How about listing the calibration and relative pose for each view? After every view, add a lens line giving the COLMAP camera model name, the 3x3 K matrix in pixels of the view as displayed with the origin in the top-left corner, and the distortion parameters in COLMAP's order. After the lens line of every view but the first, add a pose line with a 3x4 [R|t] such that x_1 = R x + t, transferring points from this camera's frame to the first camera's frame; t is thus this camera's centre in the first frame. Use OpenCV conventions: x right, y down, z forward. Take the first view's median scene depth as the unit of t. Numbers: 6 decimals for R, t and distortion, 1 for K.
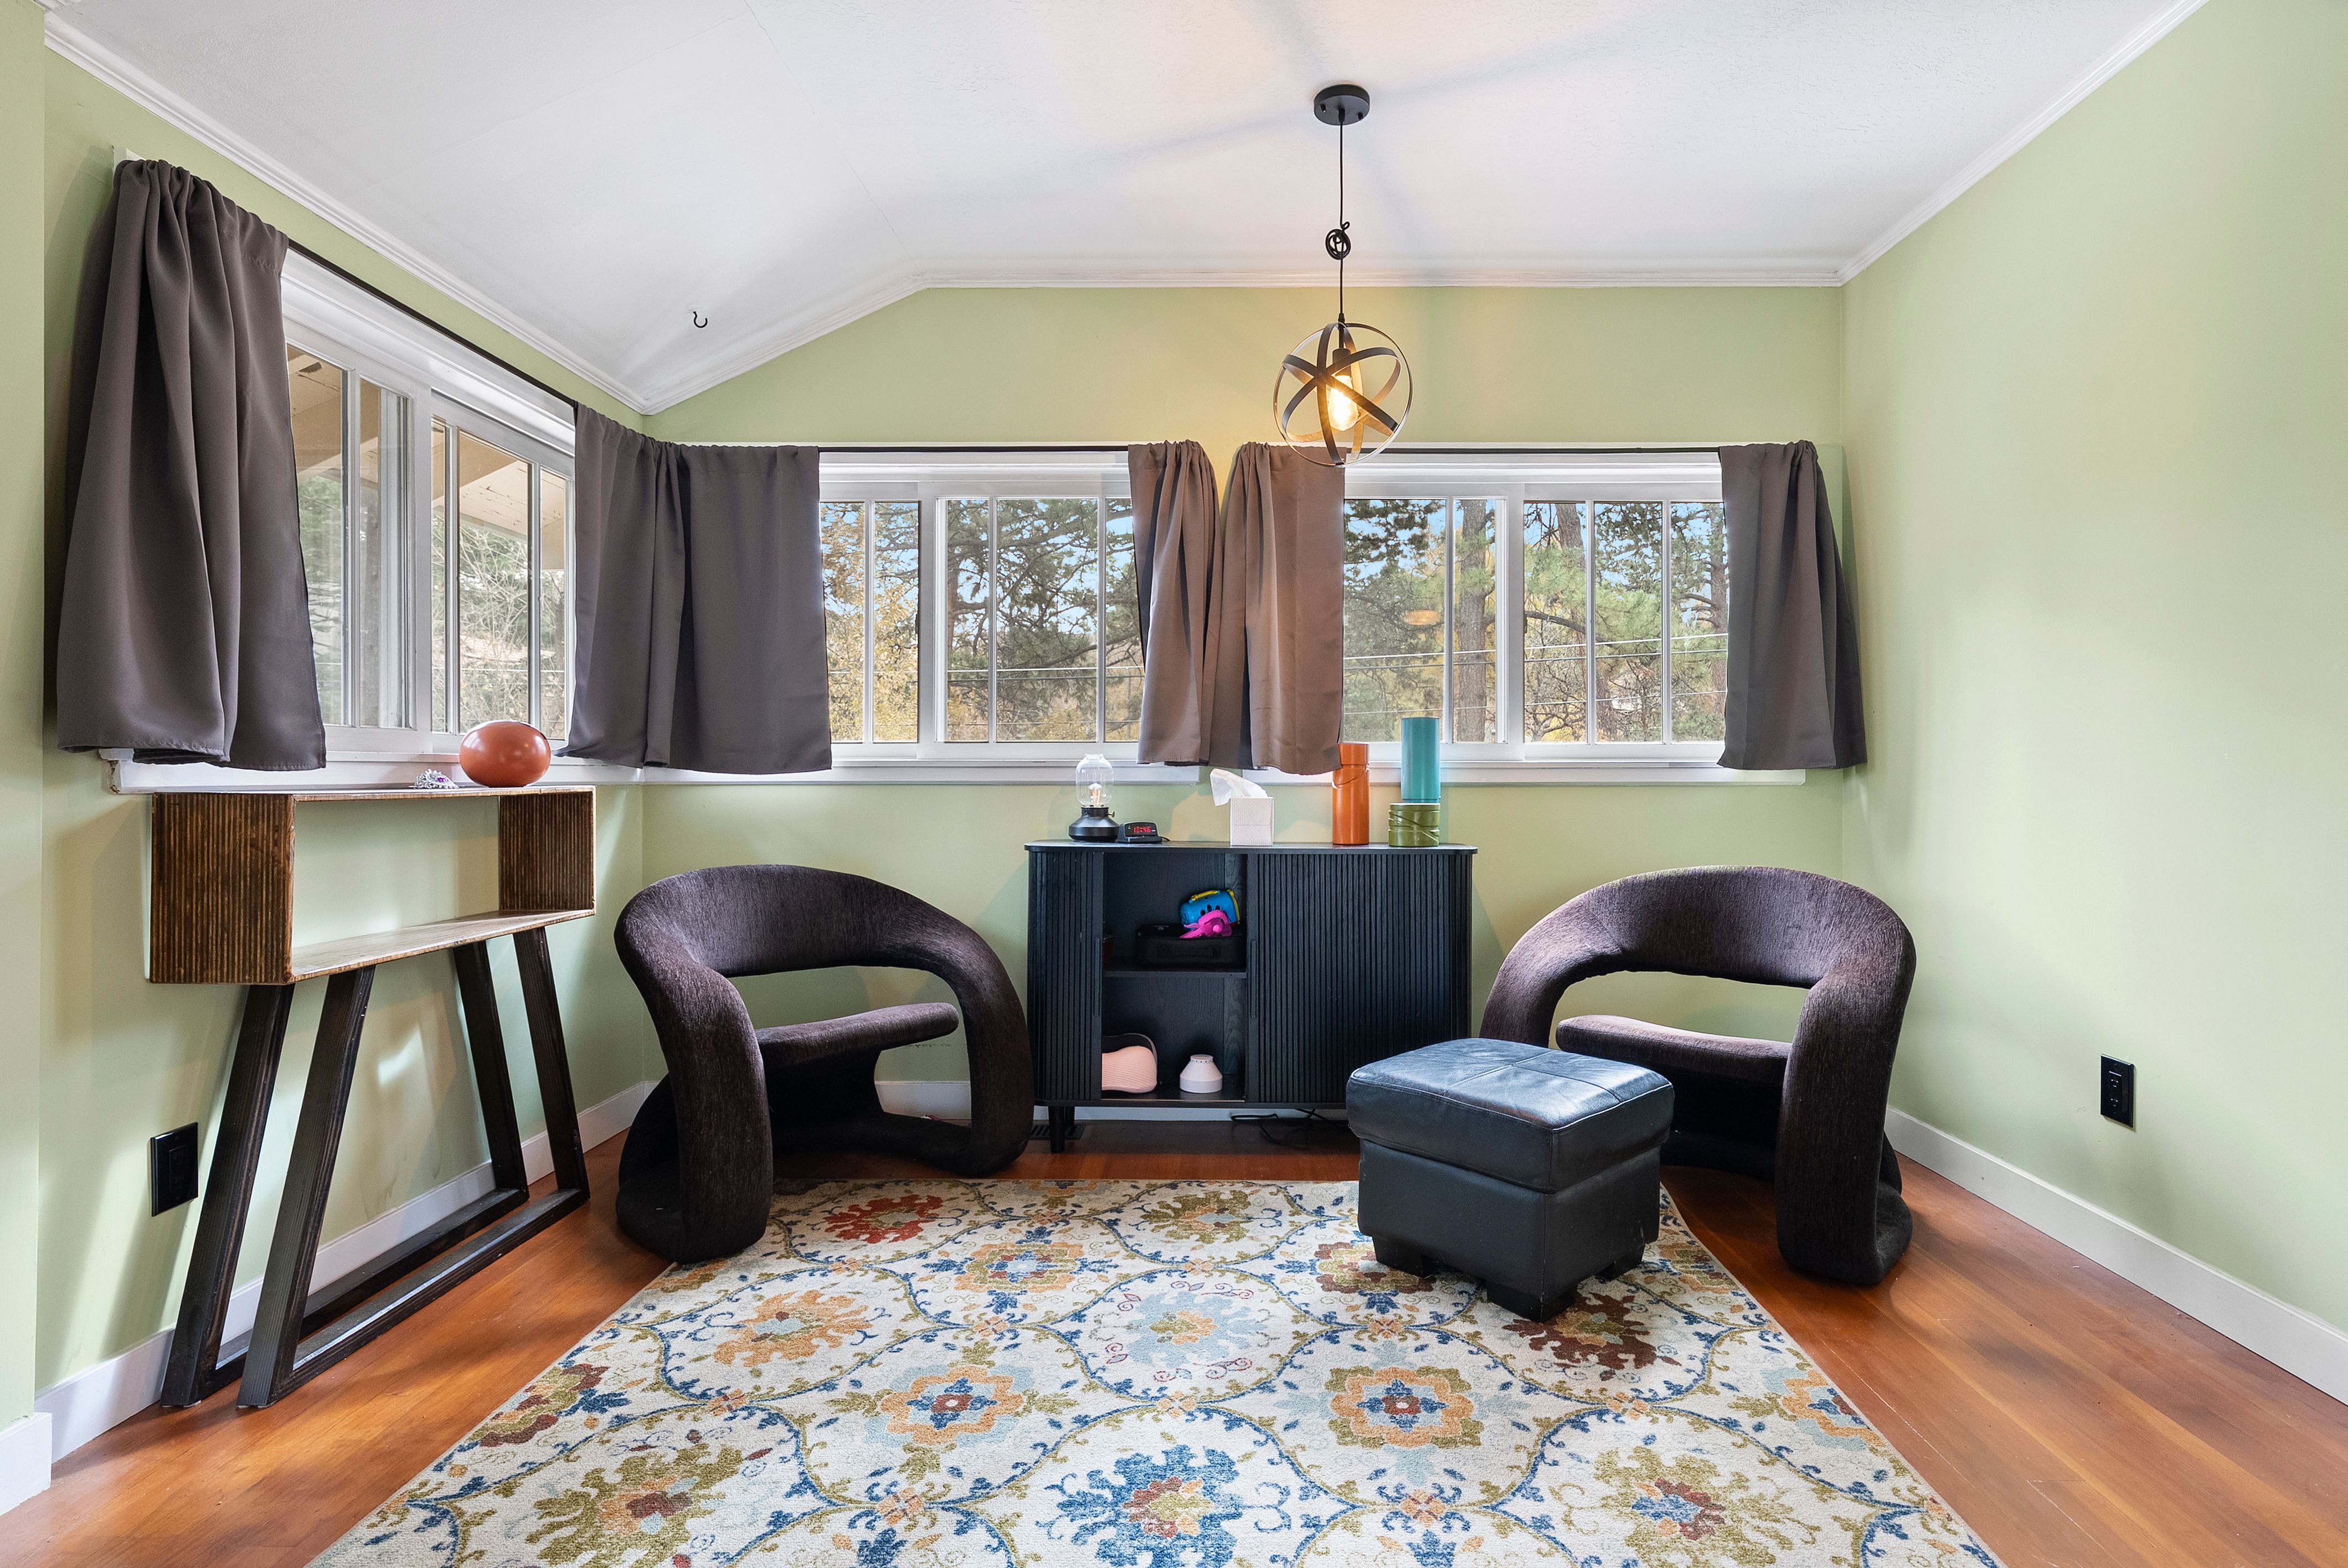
lens RADIAL K [[1162.4, 0, 1226.8], [0, 1162.4, 775.0], [0, 0, 1]] dist [0.001825, -0.000067]
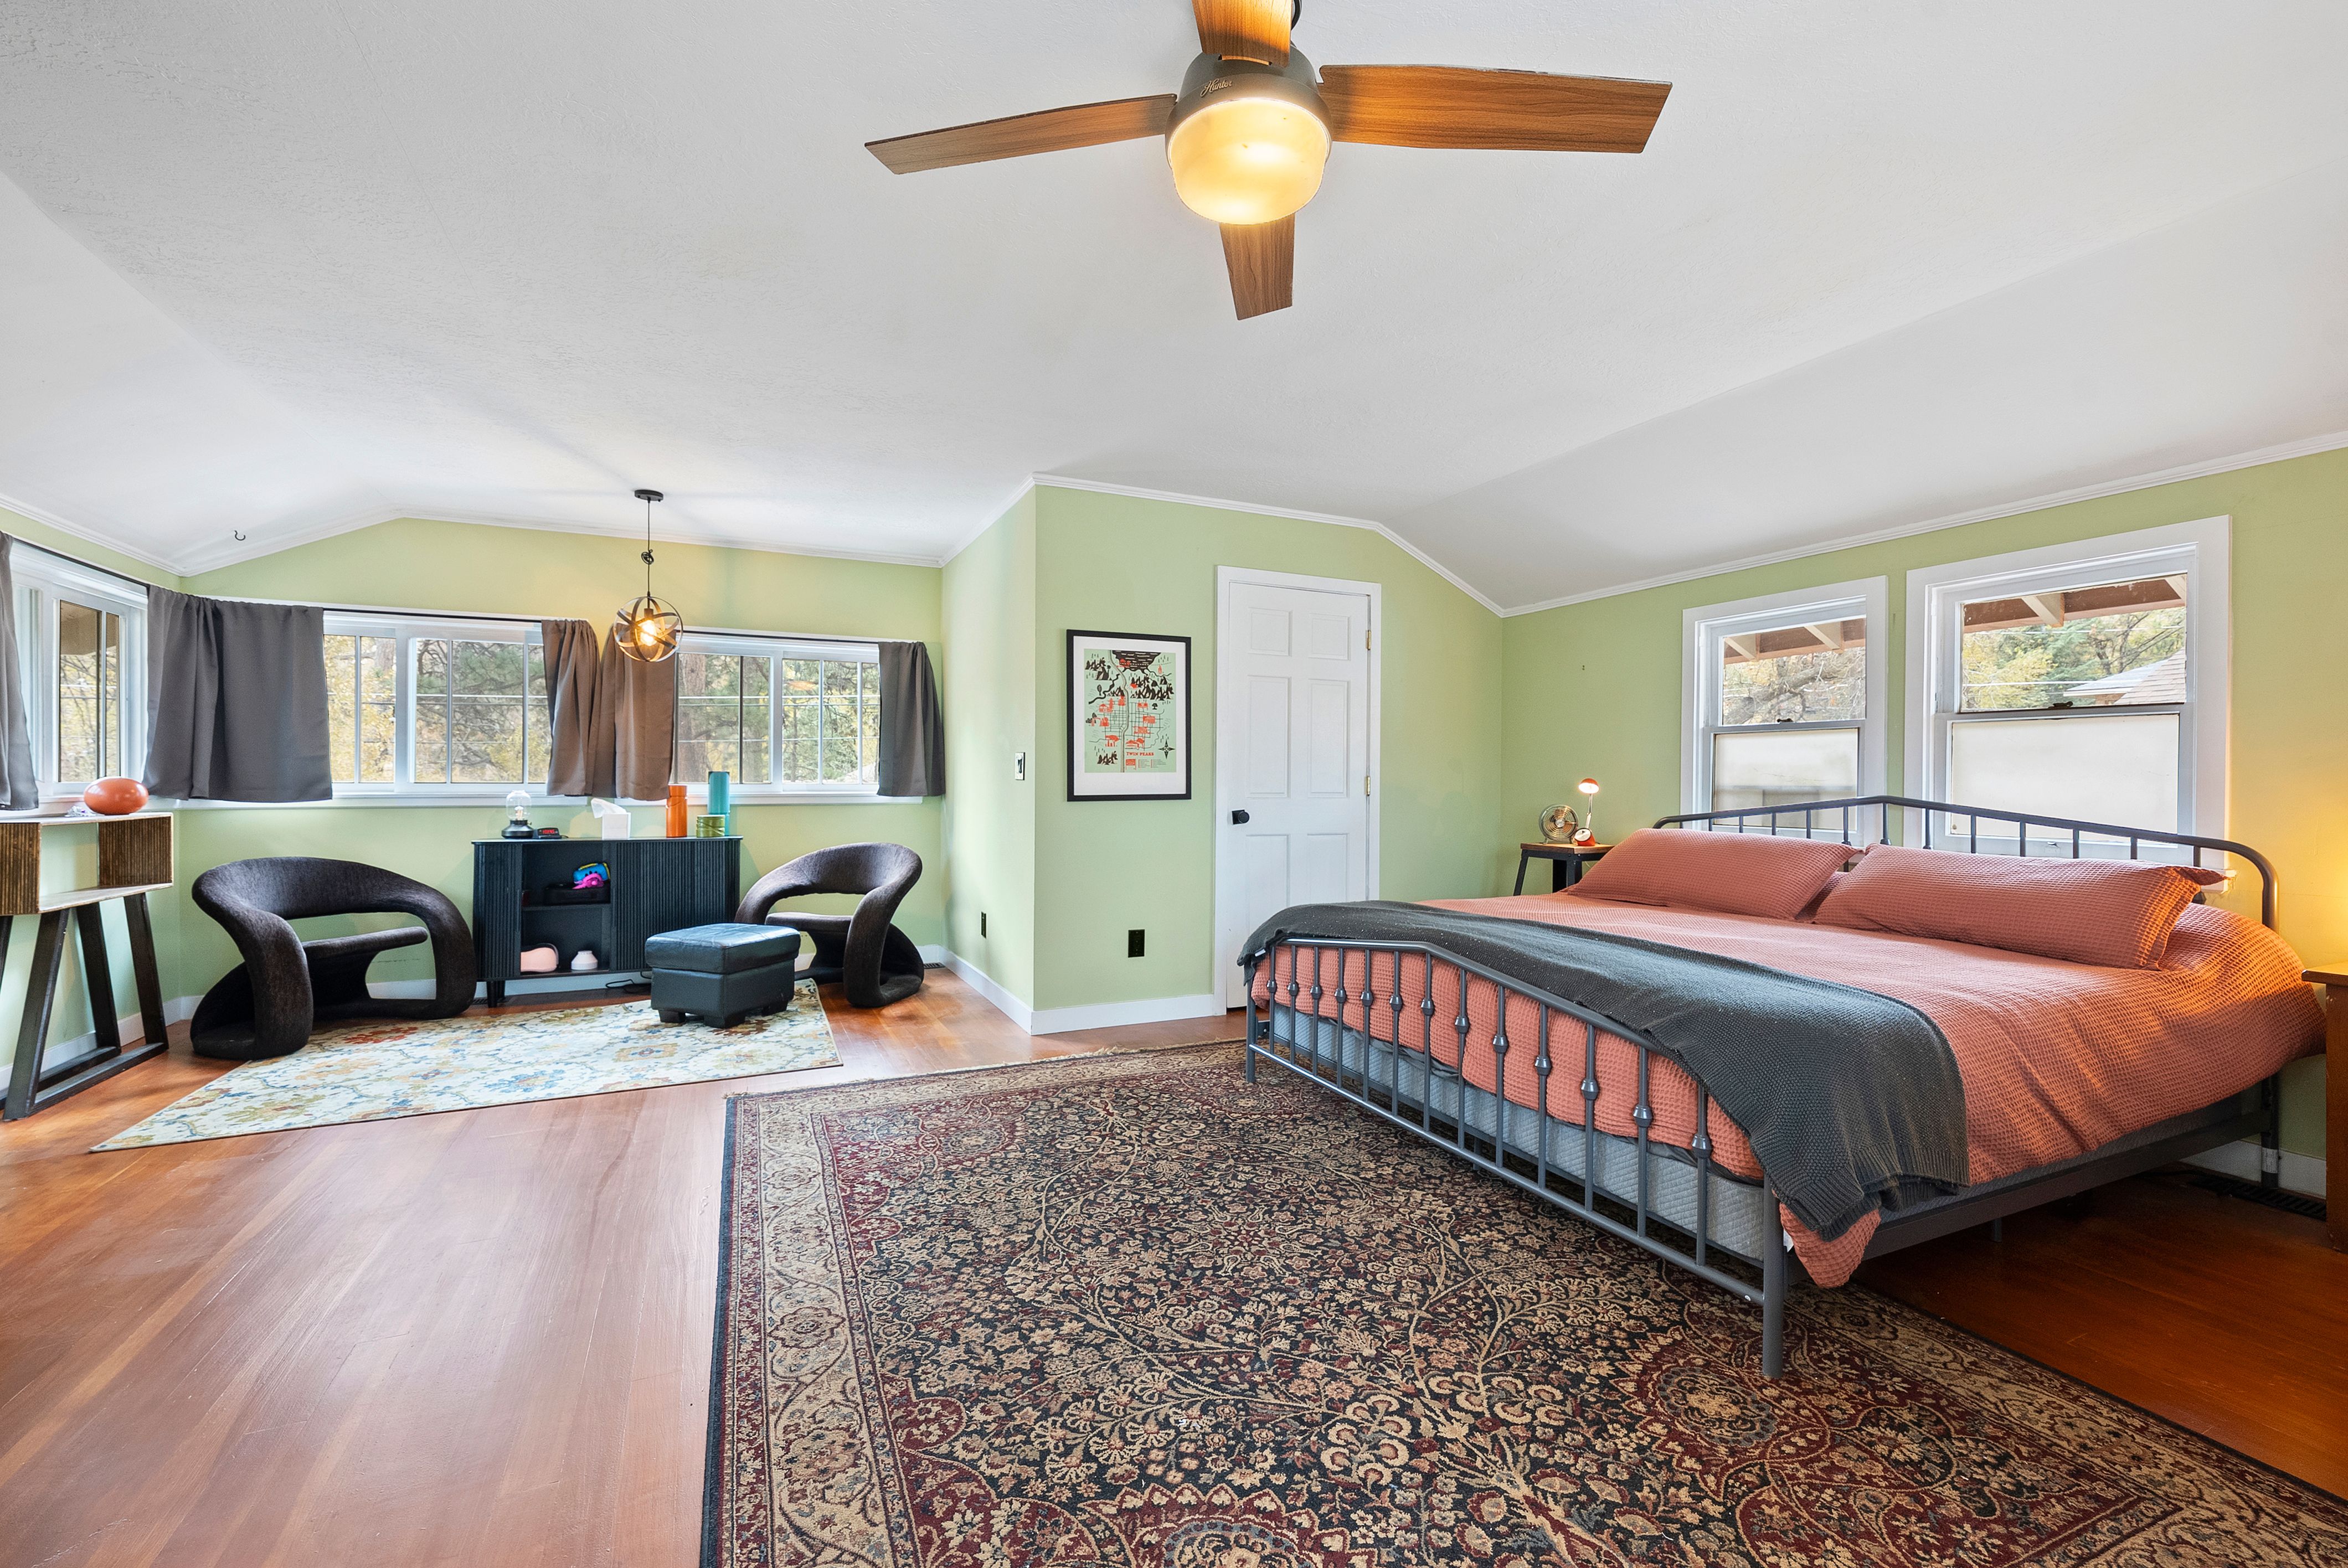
lens RADIAL K [[974.6, 0, 1177.7], [0, 974.6, 780.2], [0, 0, 1]] dist [0.000619, -0.000693]
pose [[0.900555, 0.002221, 0.434736, 0.197429], [-0.002502, 0.999997, 0.000074, -0.047676], [-0.434735, -0.001154, 0.900558, -1.065783]]
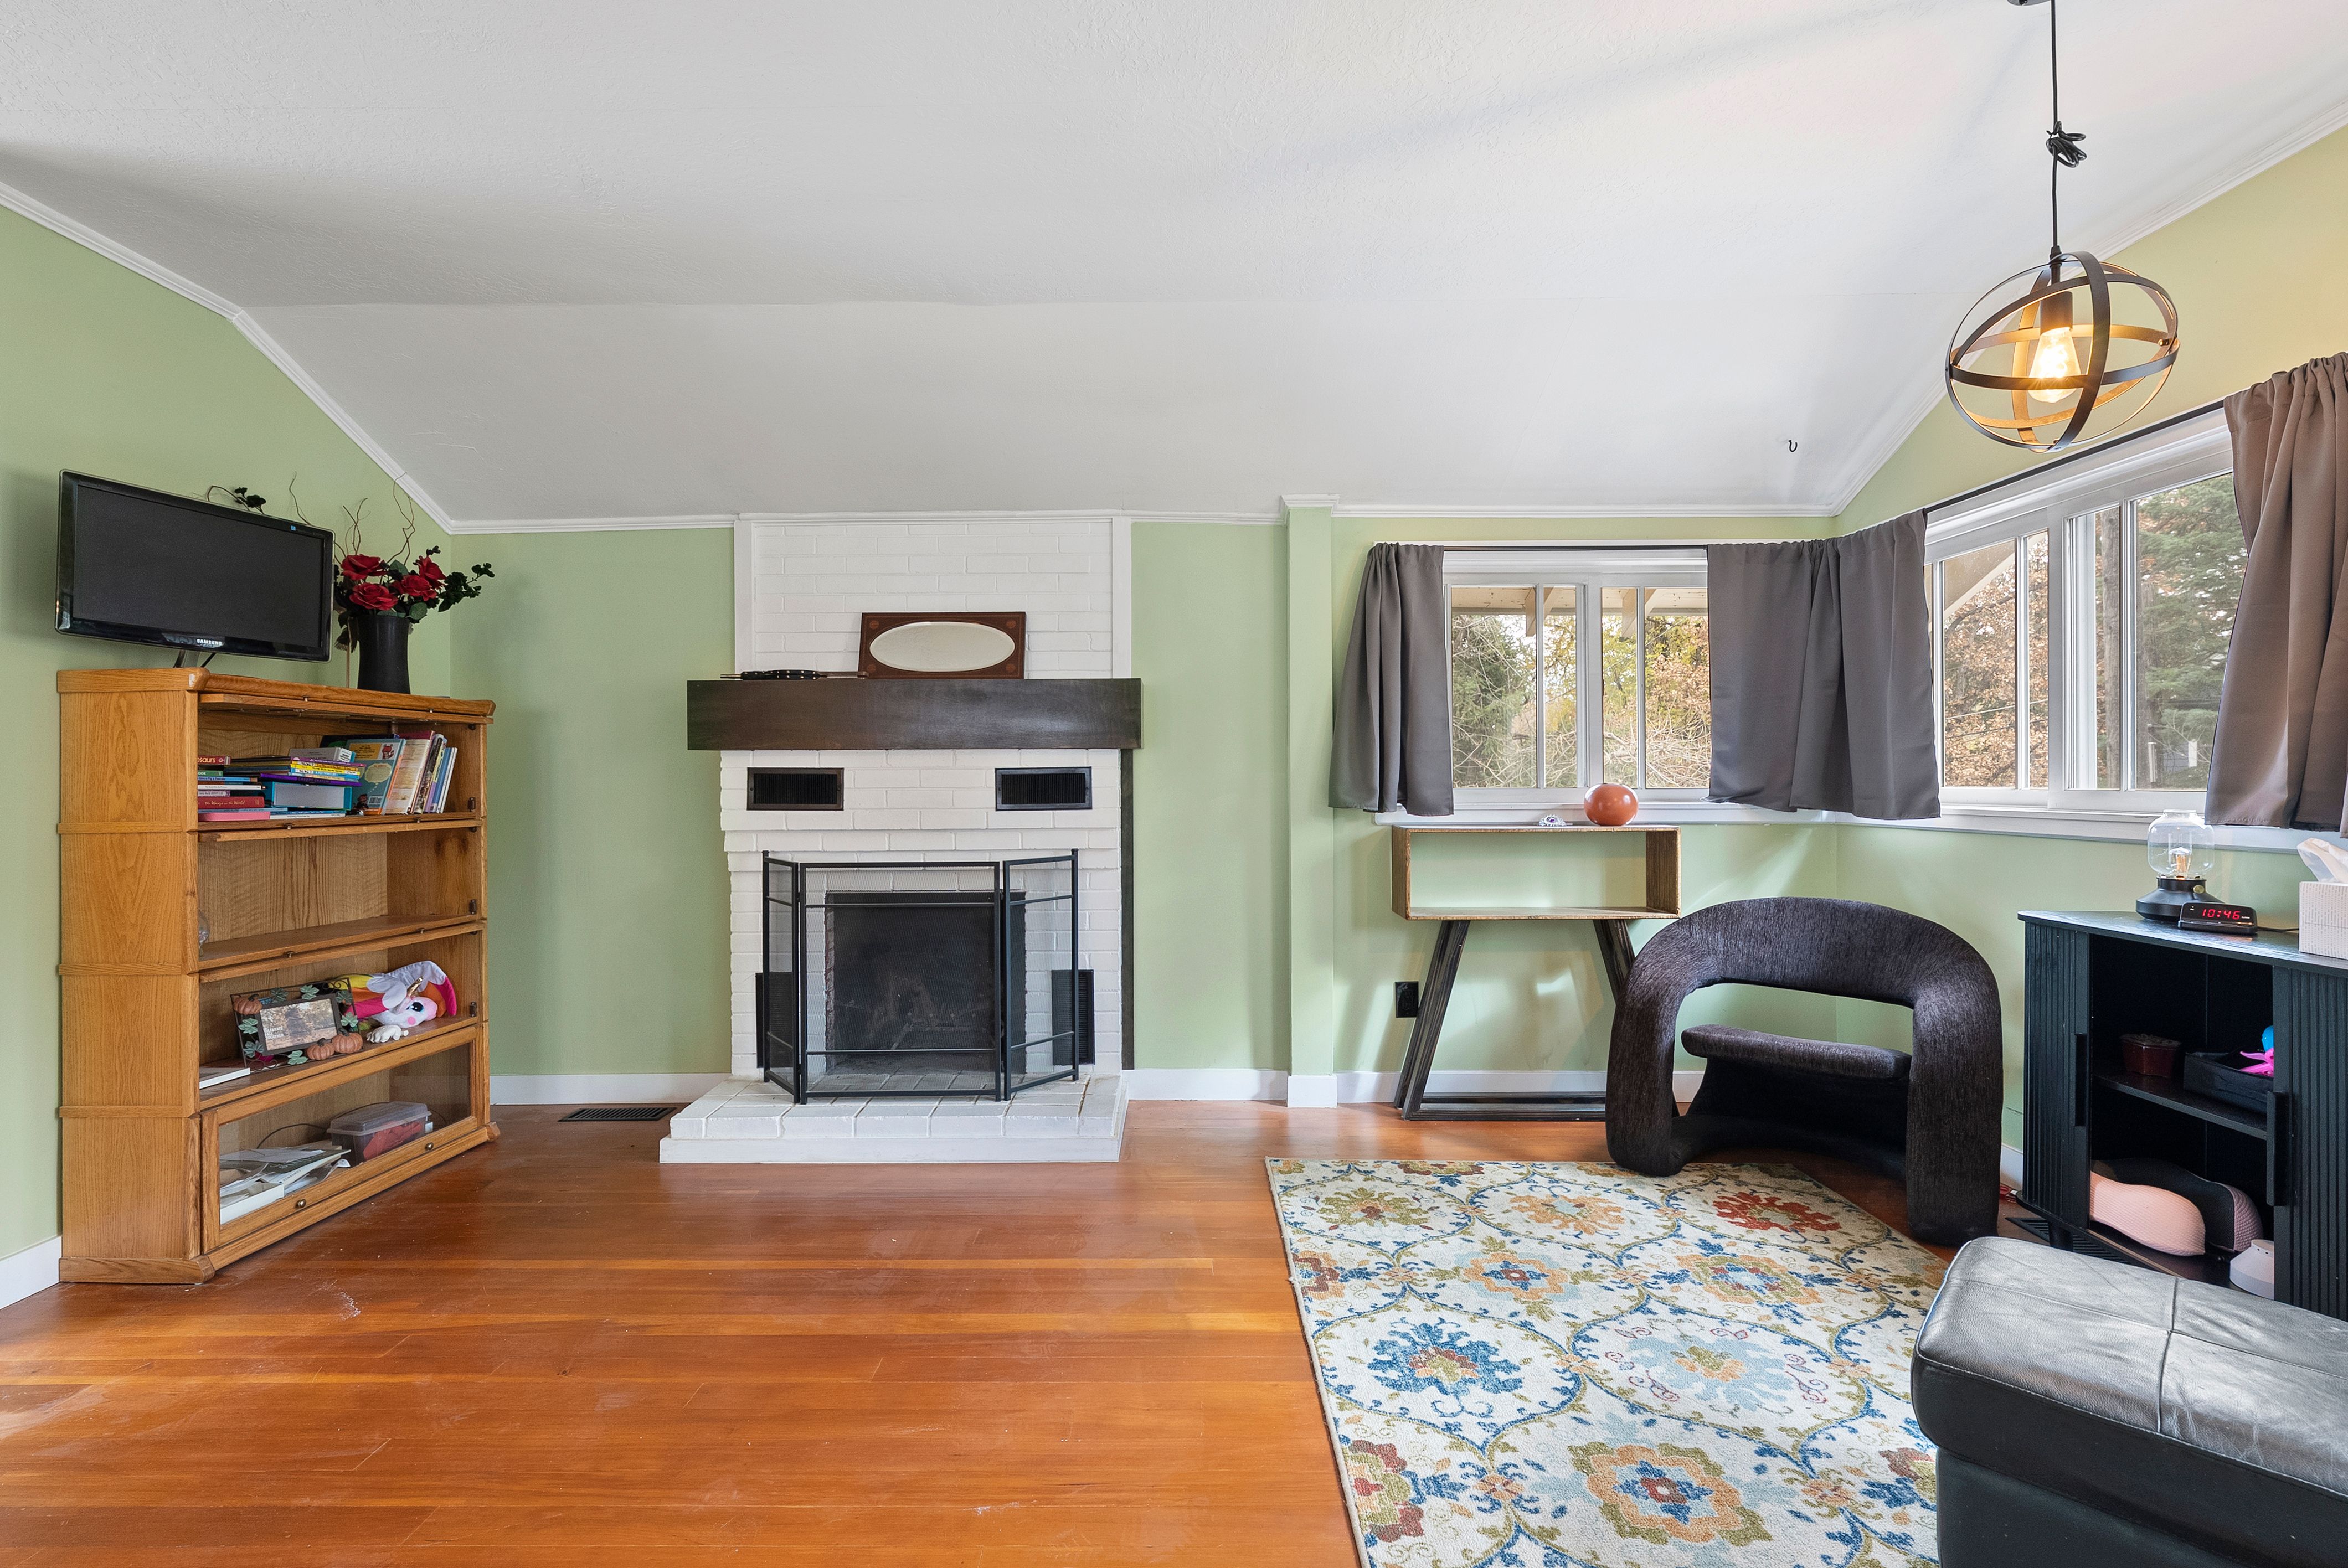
lens RADIAL K [[1038.1, 0, 1181.8], [0, 1038.1, 784.4], [0, 0, 1]] dist [0.003846, -0.002688]
pose [[0.013603, 0.004870, -0.999896, 0.758660], [0.000885, 0.999988, 0.004882, -0.052340], [0.999907, -0.000951, 0.013599, 0.419159]]
